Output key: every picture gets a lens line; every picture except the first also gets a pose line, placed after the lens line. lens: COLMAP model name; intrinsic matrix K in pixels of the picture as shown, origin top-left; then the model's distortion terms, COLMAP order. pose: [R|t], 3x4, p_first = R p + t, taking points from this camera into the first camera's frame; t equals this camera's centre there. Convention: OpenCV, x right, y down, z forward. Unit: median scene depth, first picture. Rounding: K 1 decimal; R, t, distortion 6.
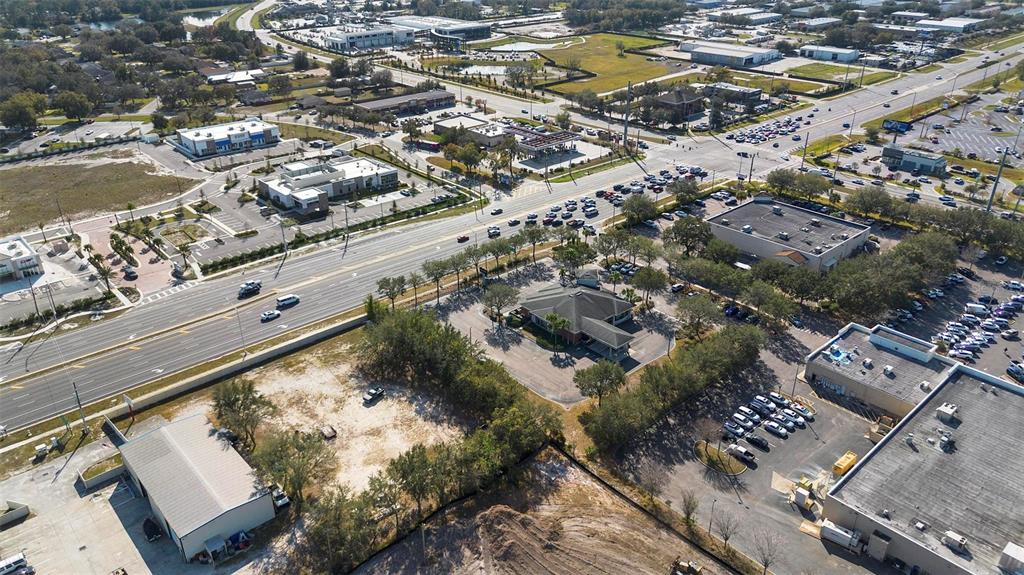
lens RADIAL K [[730.2, 0, 512.0], [0, 730.2, 287.5], [0, 0, 1]] dist [0.069744, -0.069663]
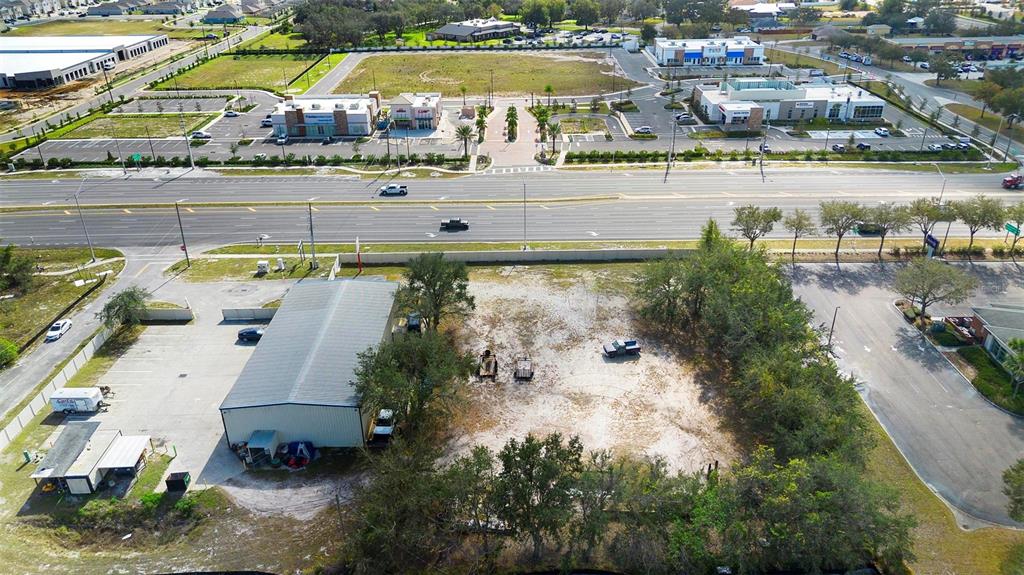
lens RADIAL K [[730.2, 0, 512.0], [0, 730.2, 287.5], [0, 0, 1]] dist [0.069744, -0.069663]
pose [[0.742302, 0.298893, -0.599709, 0.060539], [-0.291399, 0.949933, 0.112757, 0.033278], [0.603385, 0.091054, 0.792234, 0.274126]]
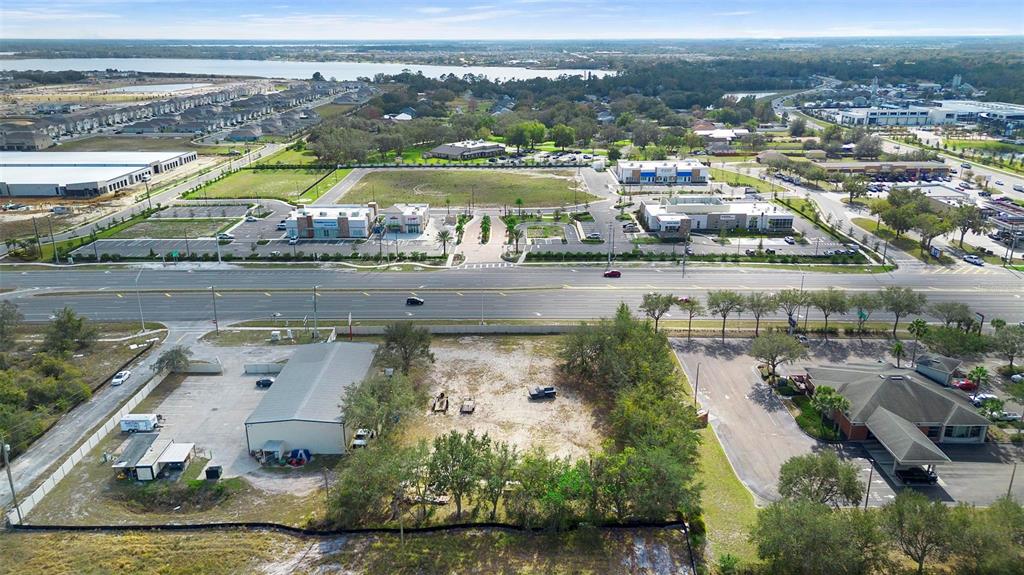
lens RADIAL K [[730.2, 0, 512.0], [0, 730.2, 287.5], [0, 0, 1]] dist [0.069744, -0.069663]
pose [[0.739372, 0.219081, -0.636657, 0.178543], [-0.301566, 0.953186, -0.022217, 0.037270], [0.601985, 0.208421, 0.770827, 0.190326]]
